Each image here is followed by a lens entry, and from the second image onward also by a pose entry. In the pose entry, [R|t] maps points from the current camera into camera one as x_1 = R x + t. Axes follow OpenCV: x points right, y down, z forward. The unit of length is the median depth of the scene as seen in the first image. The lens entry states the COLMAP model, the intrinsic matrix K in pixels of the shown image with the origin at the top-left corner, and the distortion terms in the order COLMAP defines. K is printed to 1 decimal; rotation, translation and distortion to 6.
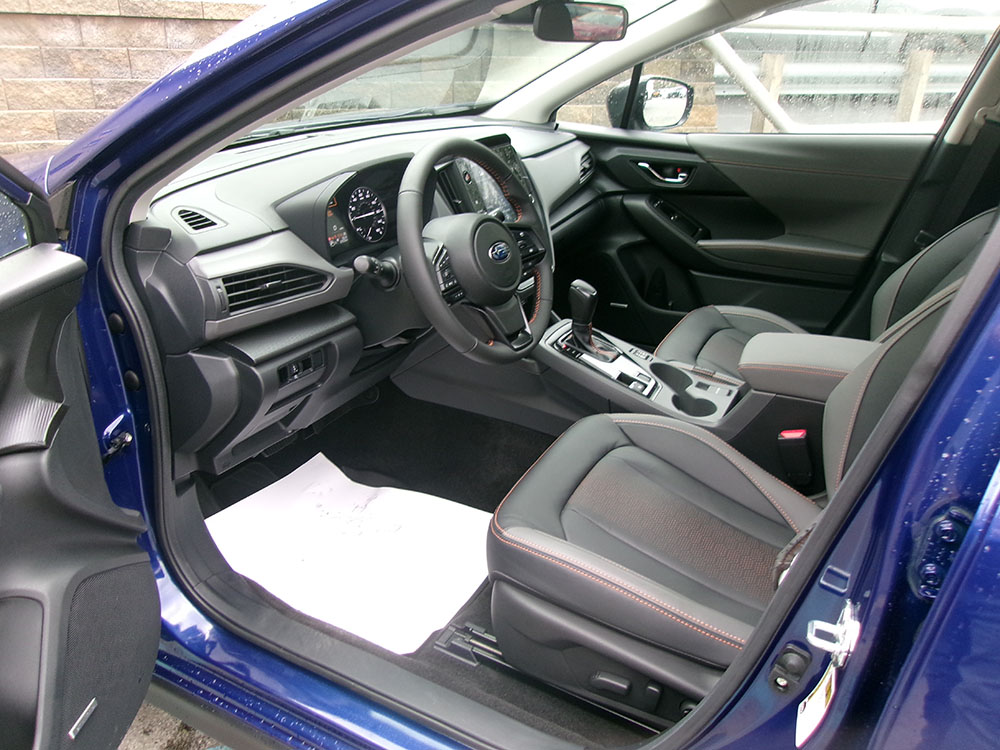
lens RADIAL K [[769.5, 0, 495.7], [0, 769.5, 373.8], [0, 0, 1]] dist [-0.017925, 0.036443]
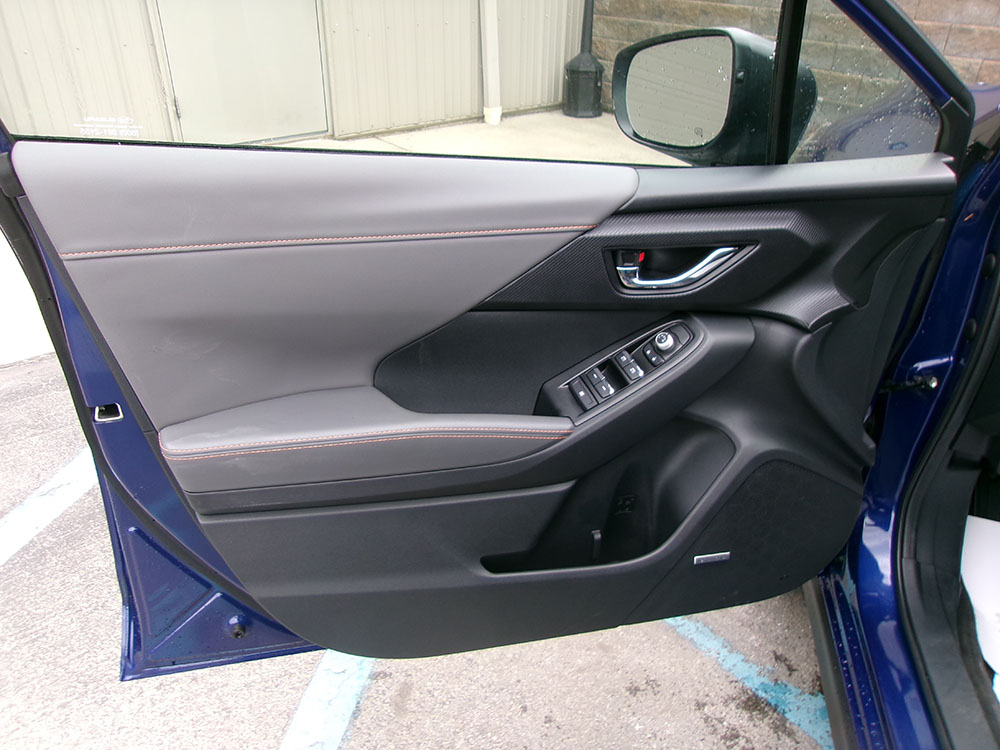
lens RADIAL K [[769.5, 0, 499.4], [0, 769.5, 373.3], [0, 0, 1]] dist [-0.017925, 0.036443]
pose [[0.285625, 0.459013, -0.841264, 0.141575], [-0.398821, 0.855140, 0.331177, -0.023760], [0.871413, 0.240922, 0.427313, 0.129606]]
